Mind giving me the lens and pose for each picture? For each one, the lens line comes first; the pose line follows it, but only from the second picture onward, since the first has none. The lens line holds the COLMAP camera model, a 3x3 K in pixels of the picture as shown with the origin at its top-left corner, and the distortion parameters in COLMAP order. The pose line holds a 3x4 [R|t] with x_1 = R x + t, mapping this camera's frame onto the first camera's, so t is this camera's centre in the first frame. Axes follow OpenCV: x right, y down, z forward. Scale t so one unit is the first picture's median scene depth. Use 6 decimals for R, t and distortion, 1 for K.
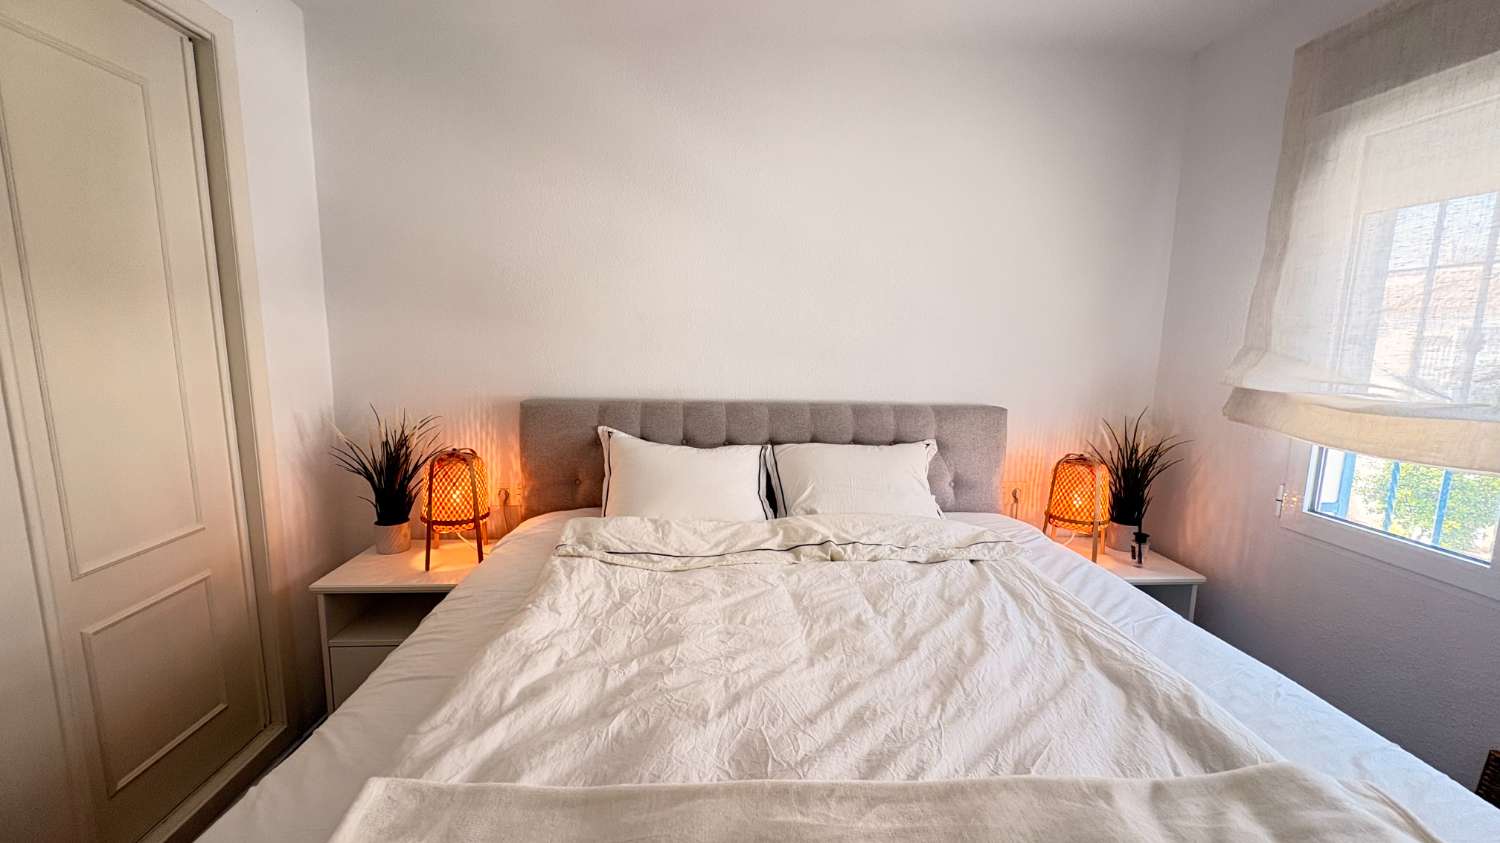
lens RADIAL K [[599.4, 0, 748.4], [0, 599.4, 421.5], [0, 0, 1]] dist [0.000591, 0.000054]
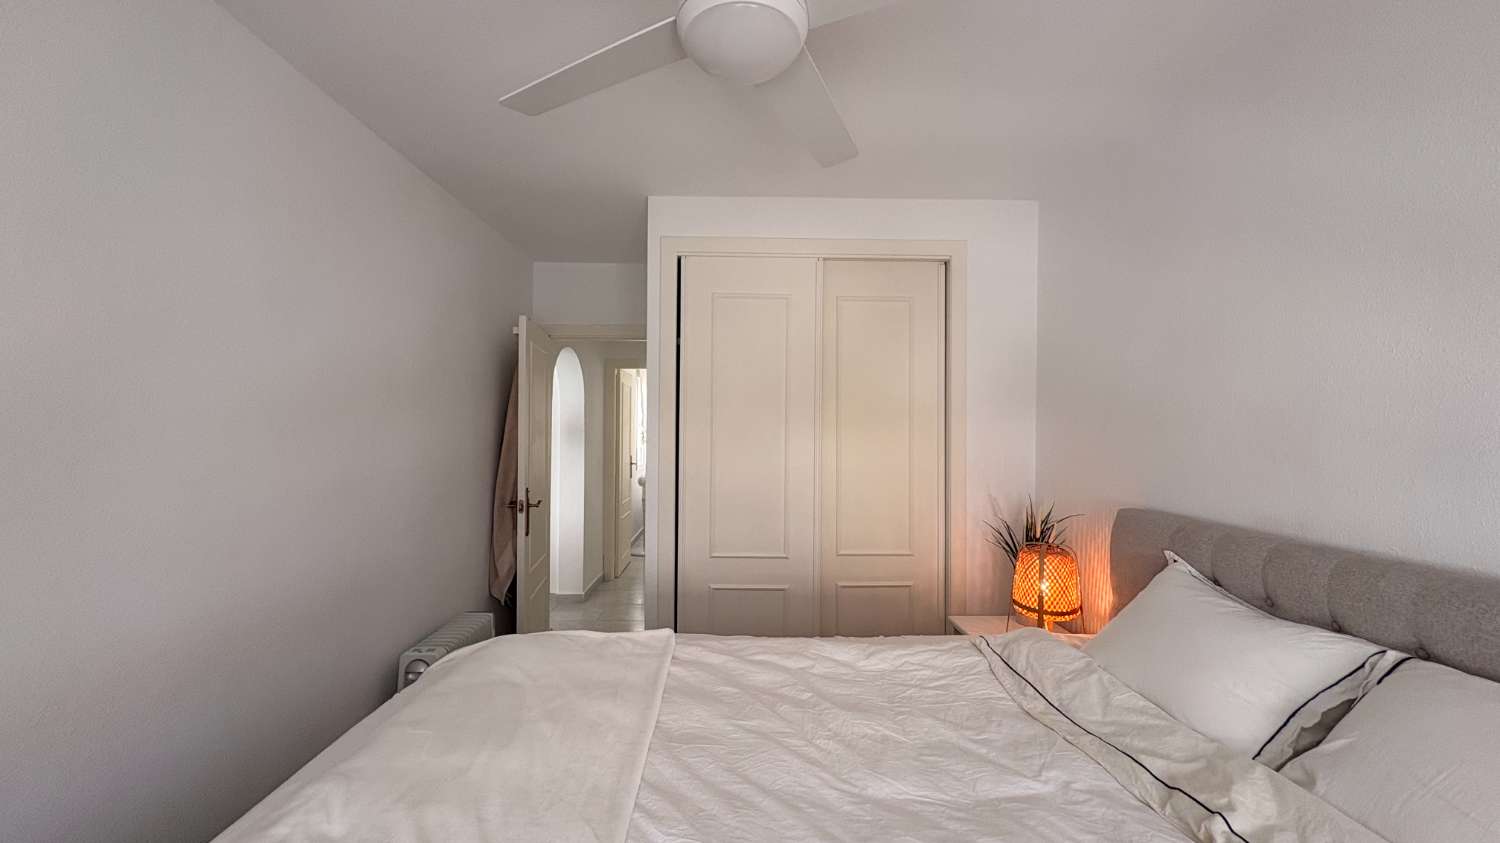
lens RADIAL K [[597.4, 0, 748.7], [0, 597.4, 421.4], [0, 0, 1]] dist [0.000233, 0.000263]
pose [[-0.039290, -0.028007, -0.998835, 0.694571], [-0.154139, 0.987812, -0.021635, -0.071375], [0.987268, 0.153109, -0.043128, 0.549117]]
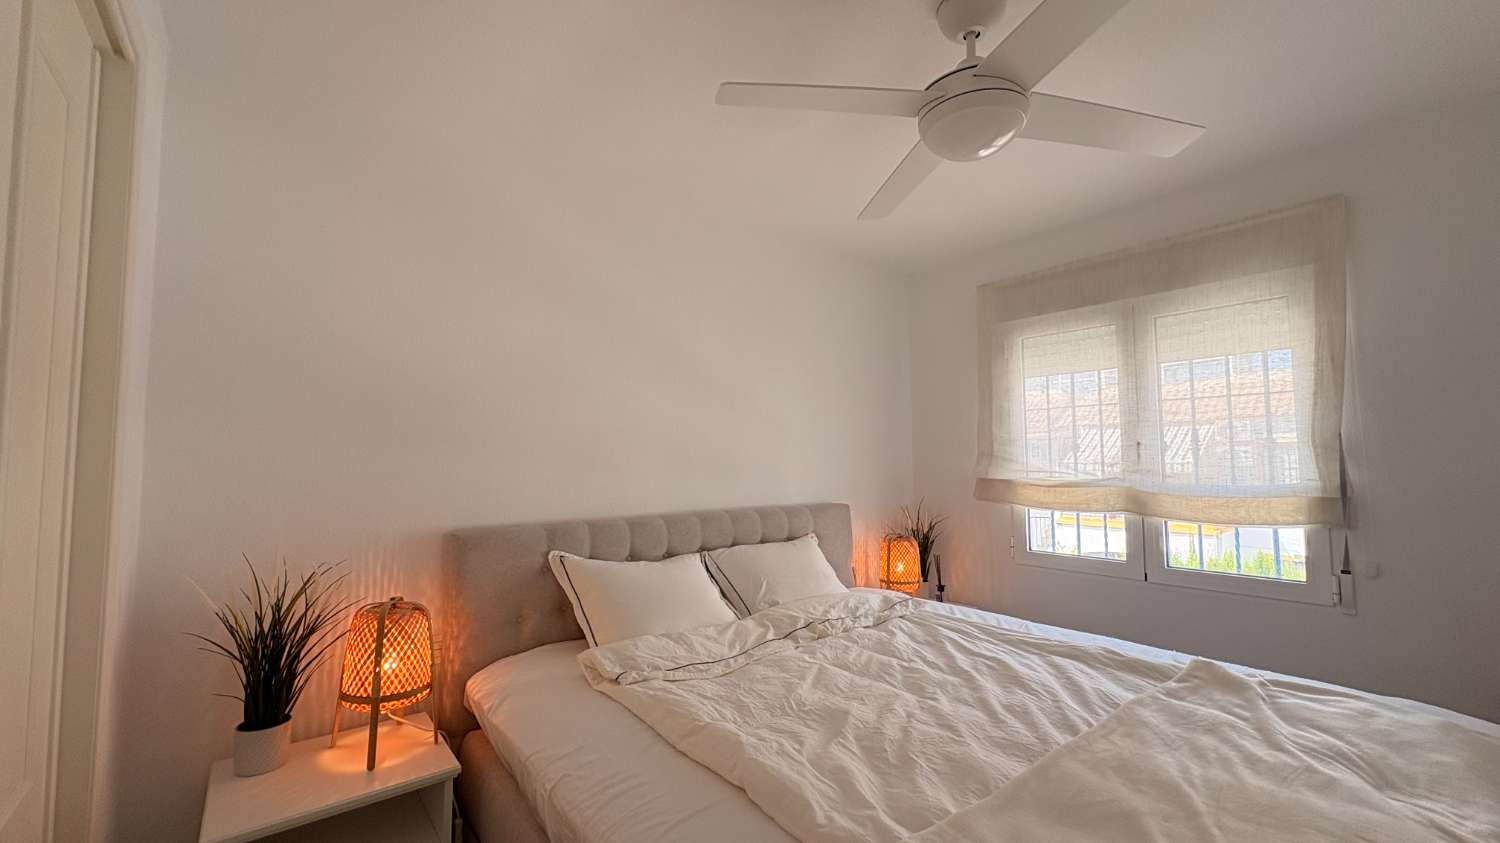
lens RADIAL K [[597.4, 0, 748.7], [0, 597.4, 421.4], [0, 0, 1]] dist [0.000233, 0.000263]
pose [[0.814390, 0.013866, 0.580152, -0.648671], [0.104984, 0.979699, -0.170788, 0.000957], [-0.570742, 0.199995, 0.796402, 0.061790]]
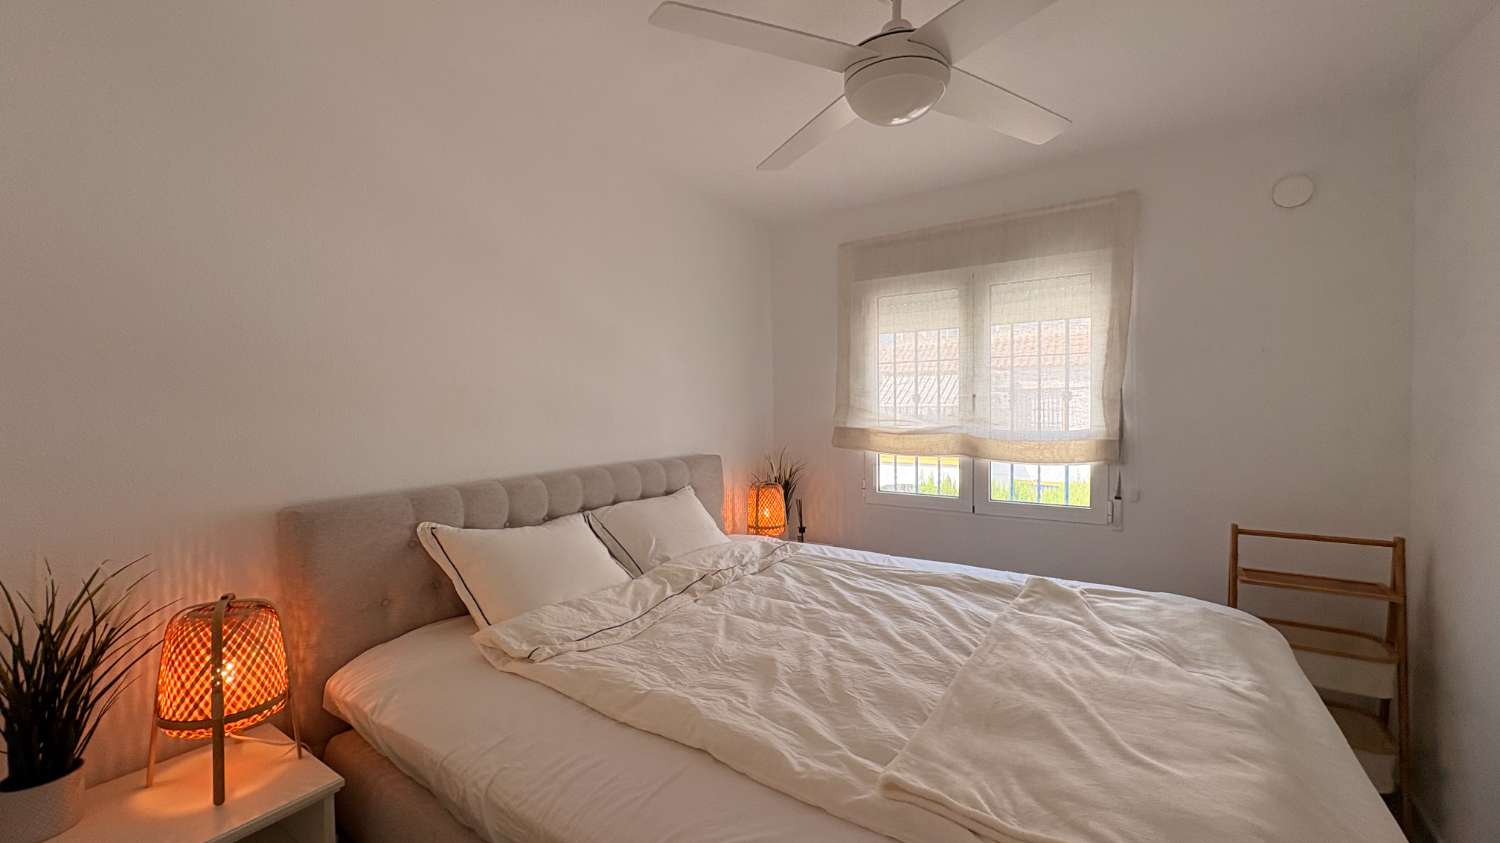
lens RADIAL K [[597.4, 0, 748.7], [0, 597.4, 421.4], [0, 0, 1]] dist [0.000233, 0.000263]
pose [[0.606341, -0.051488, 0.793536, -0.738433], [0.139096, 0.989384, -0.042089, -0.039647], [-0.782945, 0.135898, 0.607066, 0.172976]]
